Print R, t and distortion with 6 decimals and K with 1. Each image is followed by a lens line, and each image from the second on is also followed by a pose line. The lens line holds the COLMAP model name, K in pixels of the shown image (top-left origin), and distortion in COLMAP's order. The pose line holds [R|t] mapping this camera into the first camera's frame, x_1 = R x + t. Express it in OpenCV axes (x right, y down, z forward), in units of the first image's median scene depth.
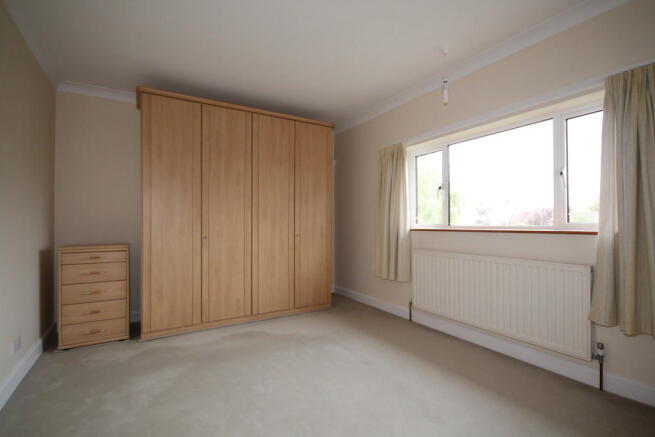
lens RADIAL K [[303.4, 0, 314.4], [0, 303.4, 219.3], [0, 0, 1]] dist [0.000914, 0.000019]
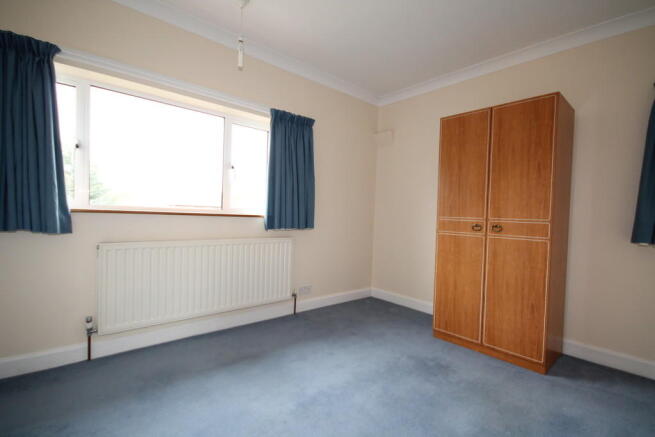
lens RADIAL K [[303.4, 0, 314.4], [0, 303.4, 219.3], [0, 0, 1]] dist [0.000914, 0.000019]
pose [[-0.181147, -0.023377, 0.983178, -0.438029], [-0.051139, 0.998589, 0.014321, 0.025635], [-0.982126, -0.047685, -0.182087, 0.843854]]
